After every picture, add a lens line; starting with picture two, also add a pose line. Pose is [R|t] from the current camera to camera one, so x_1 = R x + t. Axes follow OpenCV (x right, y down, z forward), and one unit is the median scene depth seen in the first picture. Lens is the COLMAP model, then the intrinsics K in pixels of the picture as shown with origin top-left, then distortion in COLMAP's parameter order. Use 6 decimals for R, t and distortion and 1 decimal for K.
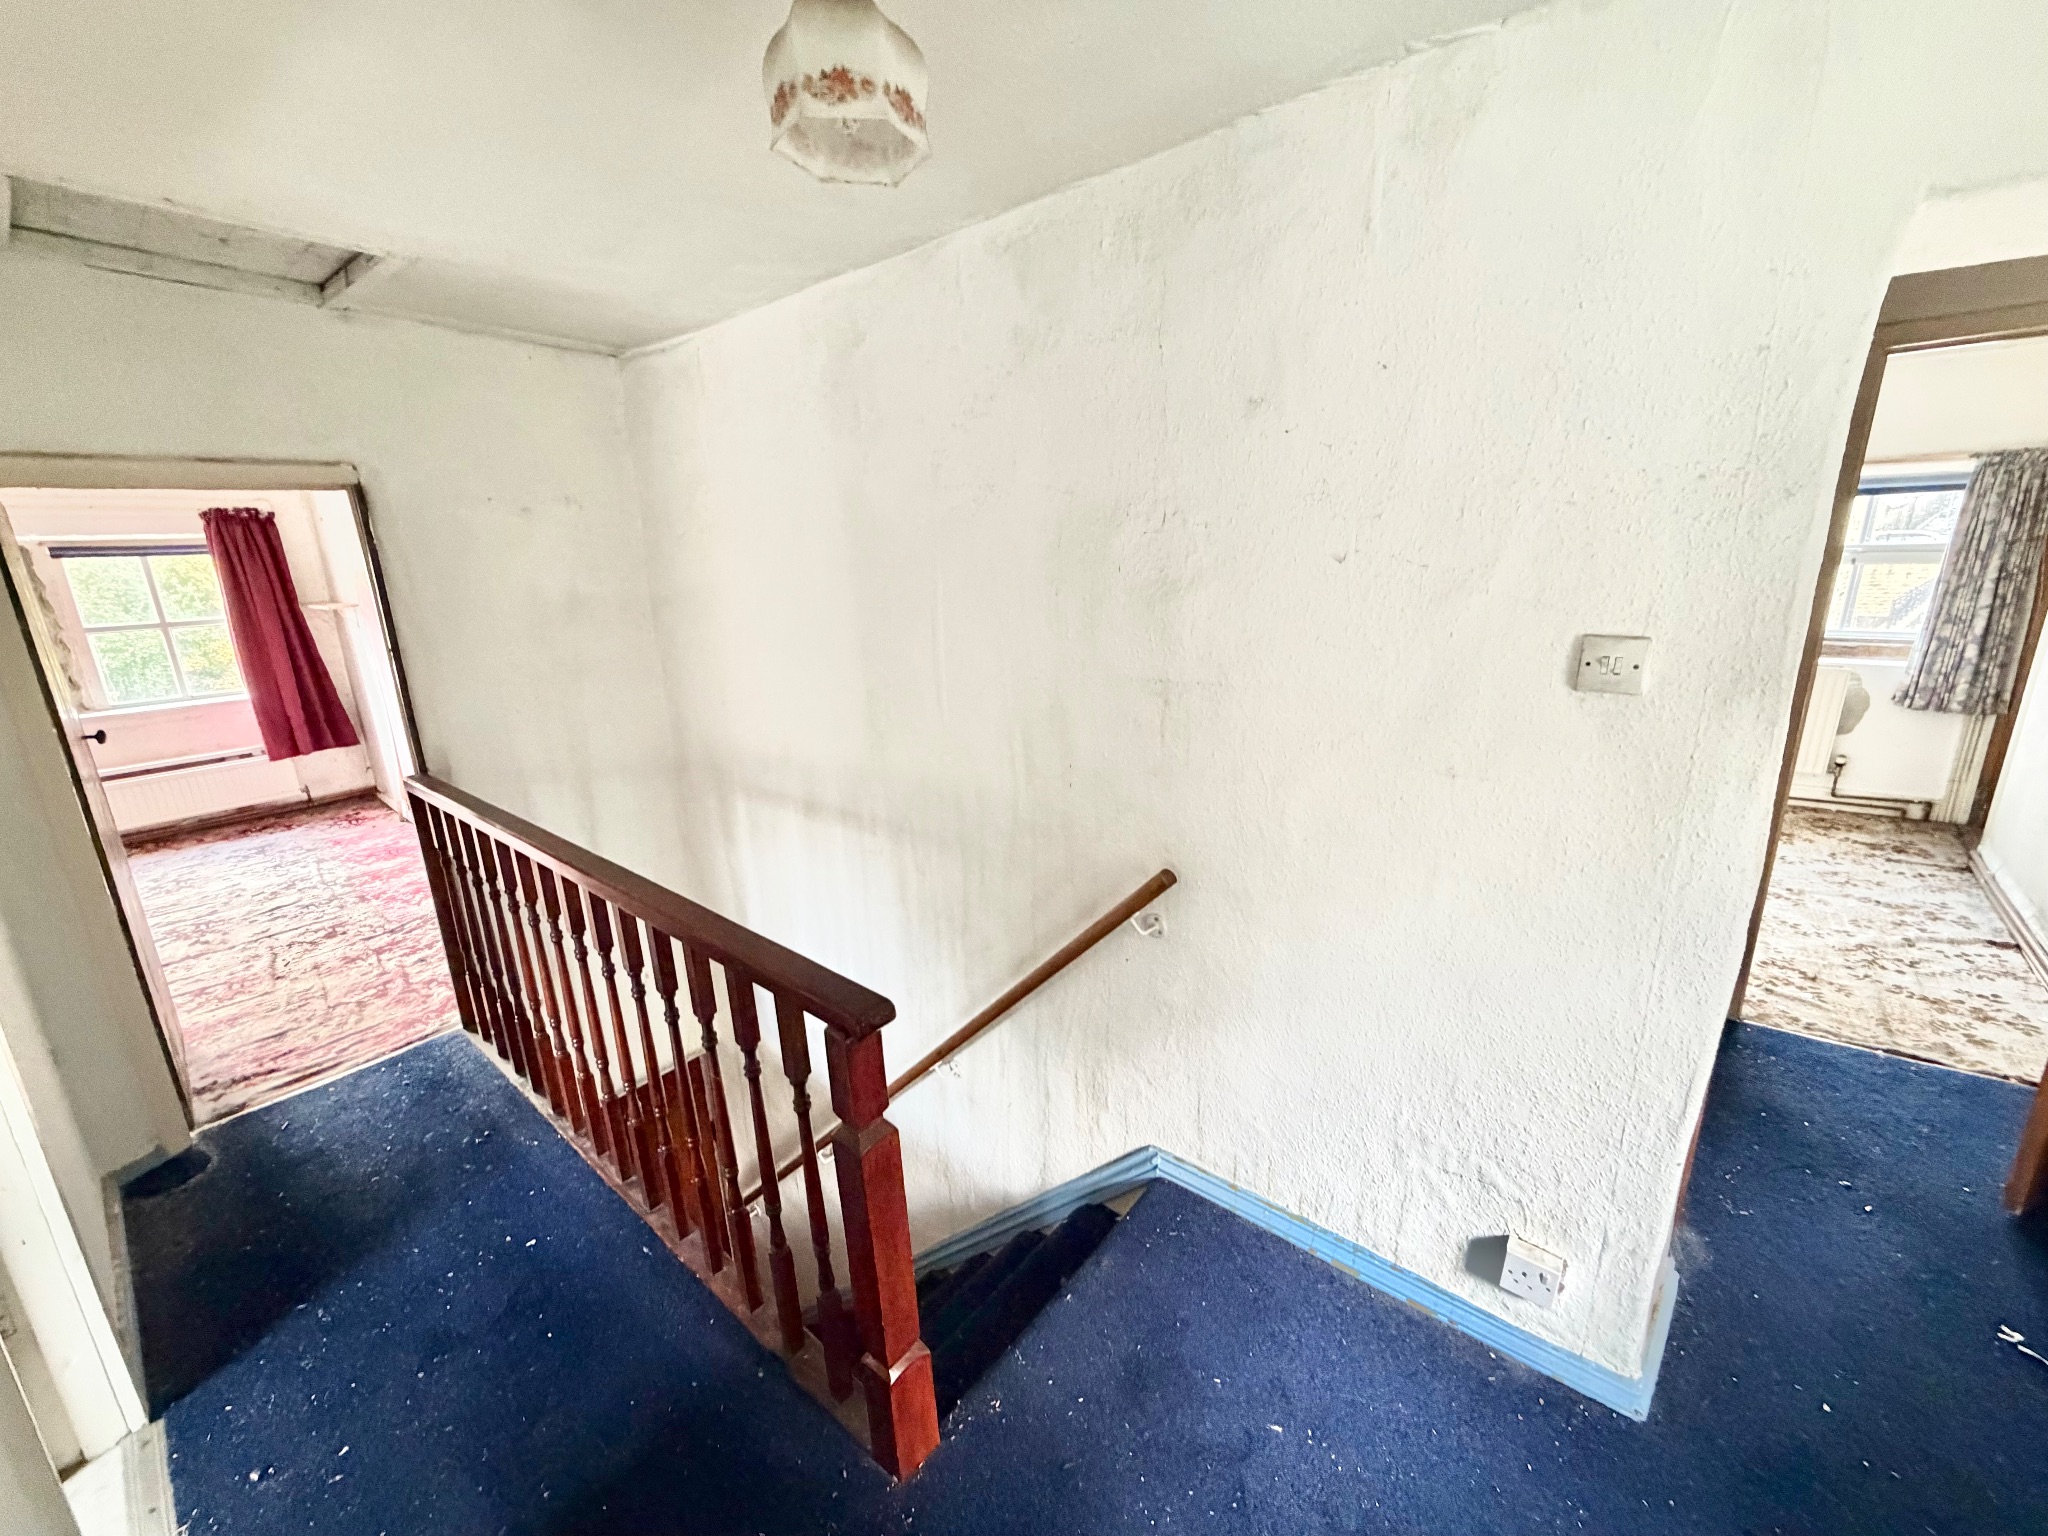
lens RADIAL K [[811.9, 0, 1019.2], [0, 811.9, 768.4], [0, 0, 1]] dist [-0.001268, -0.000208]
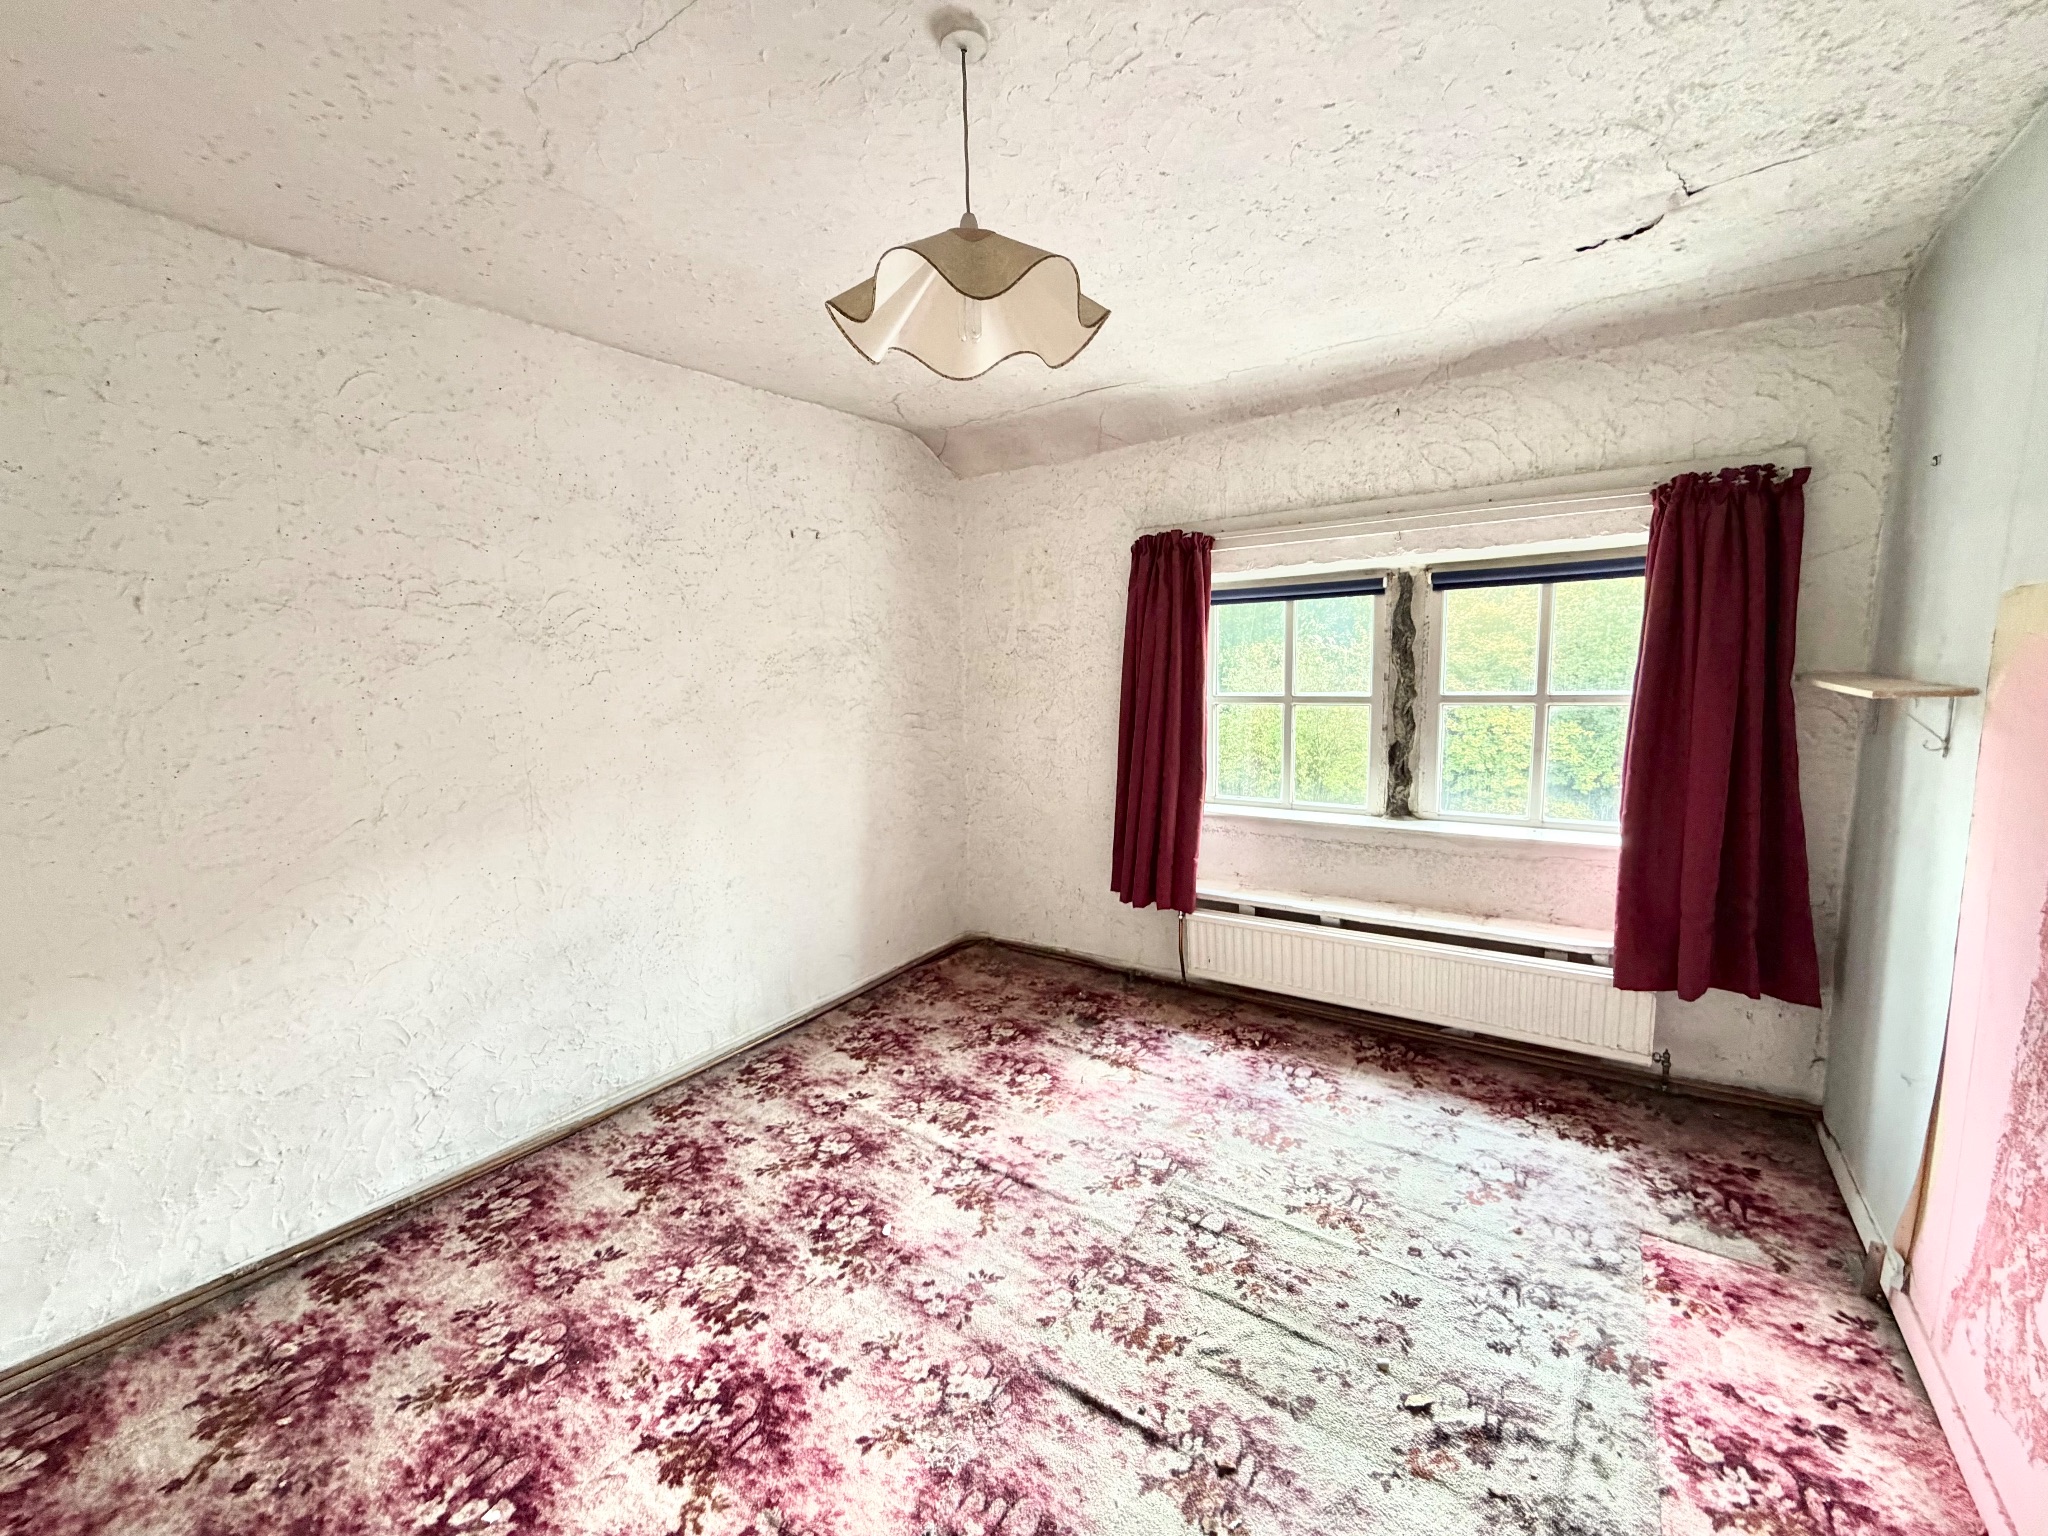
lens RADIAL K [[811.9, 0, 1019.2], [0, 811.9, 768.4], [0, 0, 1]] dist [-0.001268, -0.000208]
pose [[0.094232, 0.164409, -0.981881, -0.868022], [-0.232319, 0.962671, 0.138897, -0.209257], [0.968064, 0.215021, 0.128910, 0.976205]]
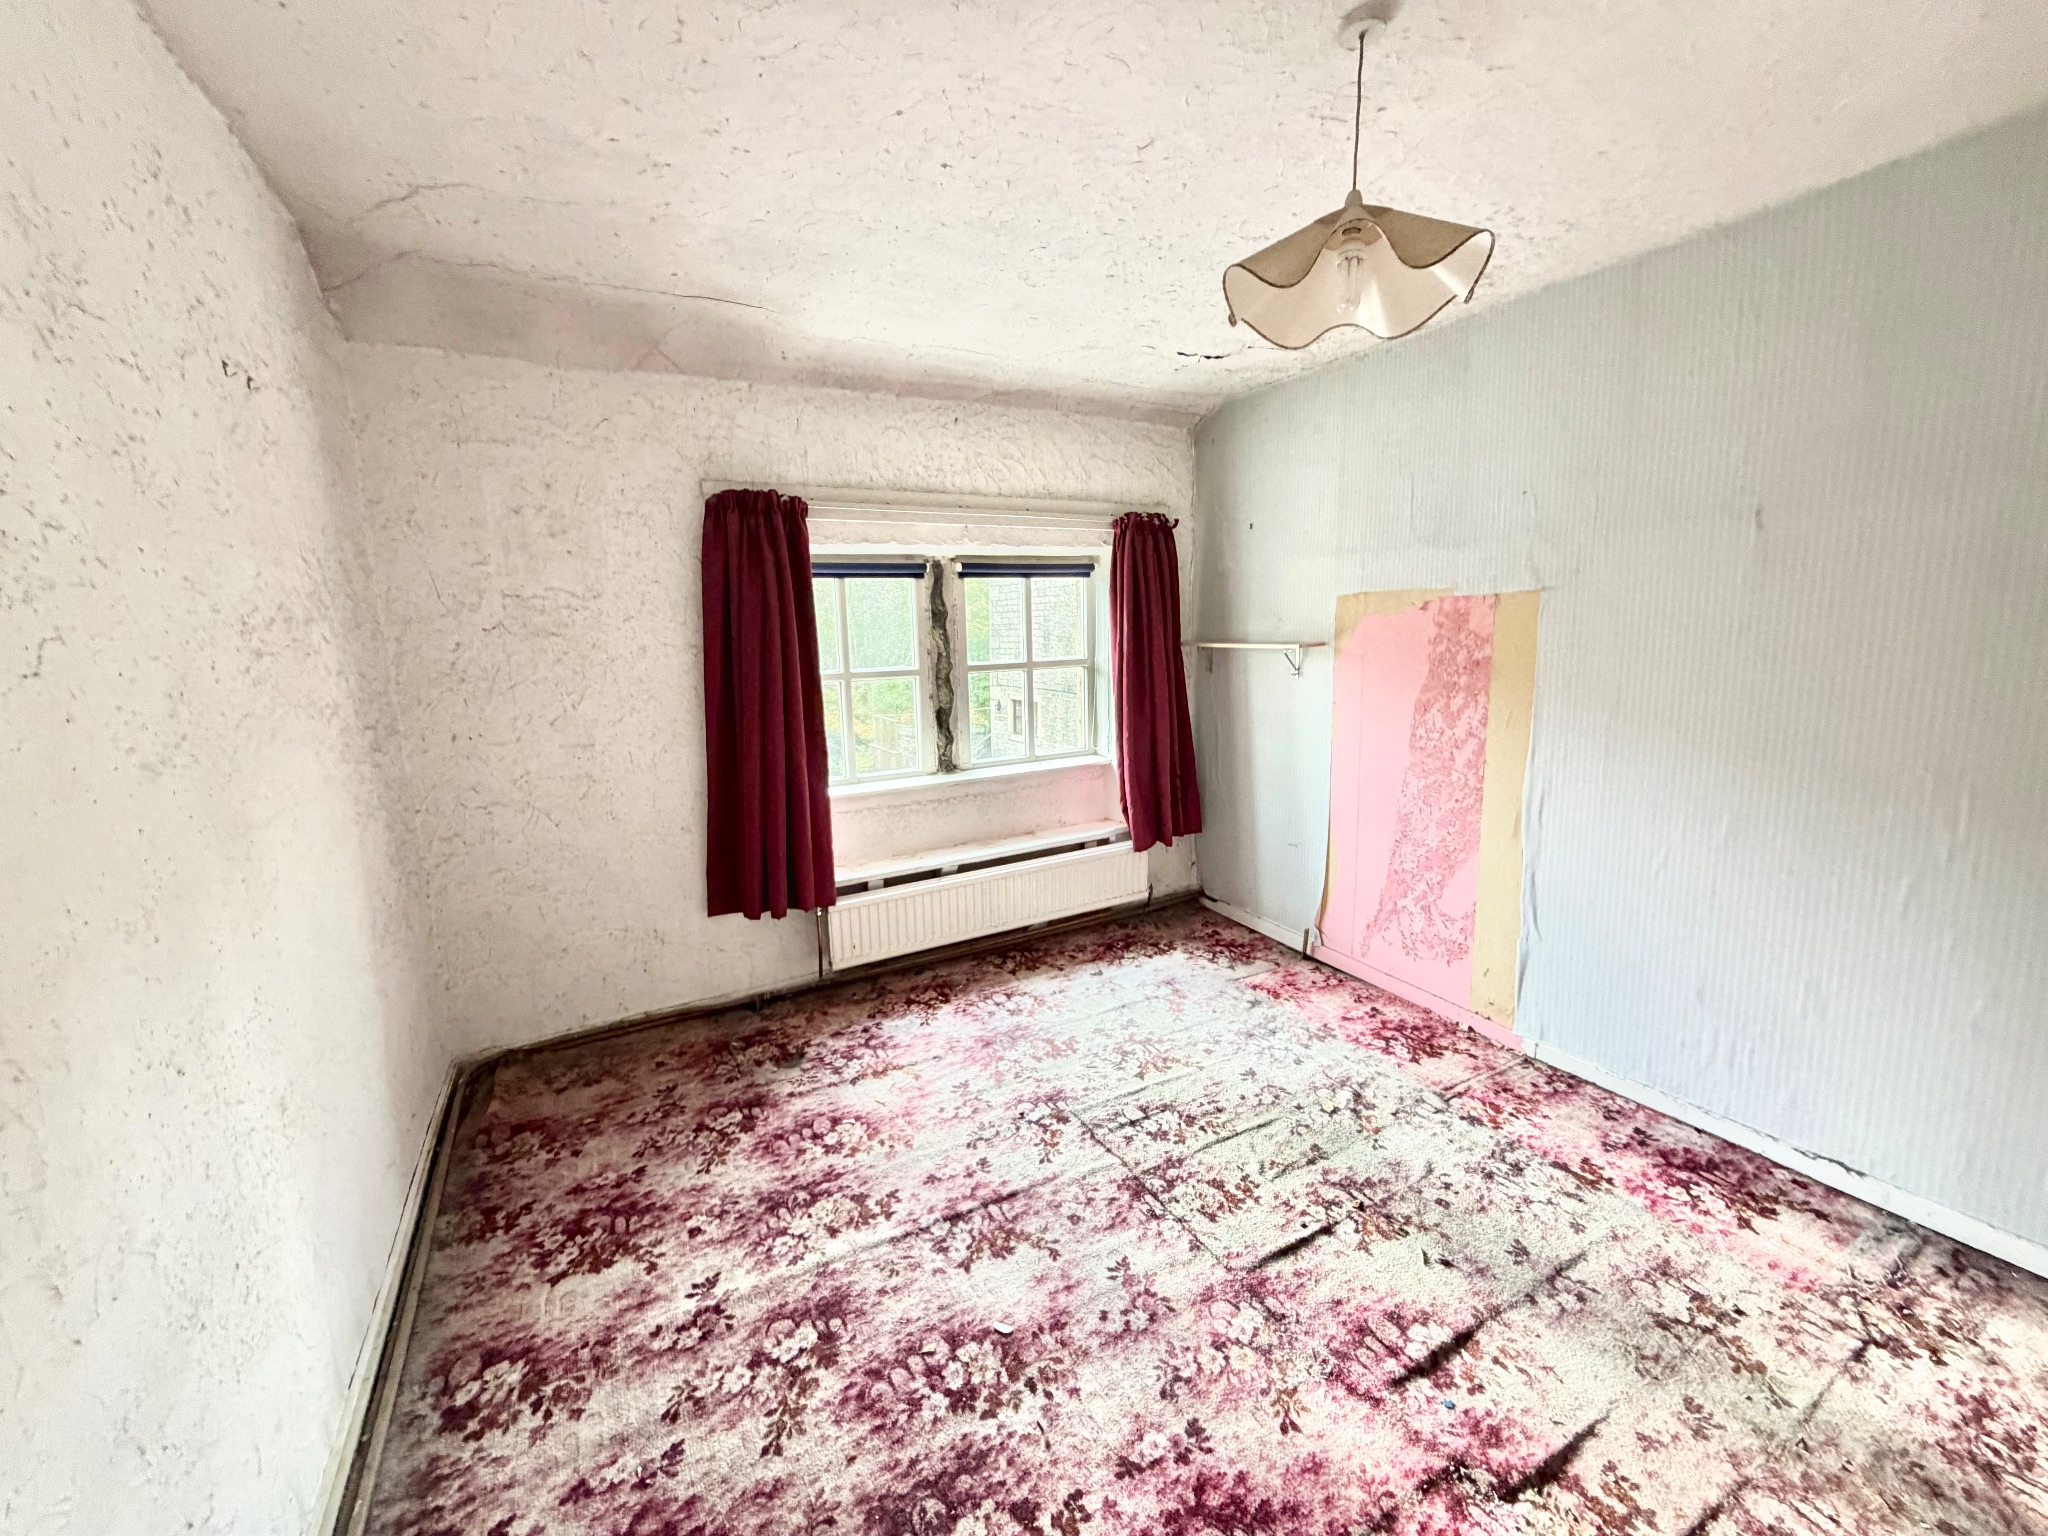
lens RADIAL K [[811.9, 0, 1019.2], [0, 811.9, 768.4], [0, 0, 1]] dist [-0.001268, -0.000208]
pose [[0.928905, 0.071821, -0.363288, -1.326283], [-0.099587, 0.993322, -0.058262, -0.052249], [0.356677, 0.090299, 0.929853, 0.471592]]
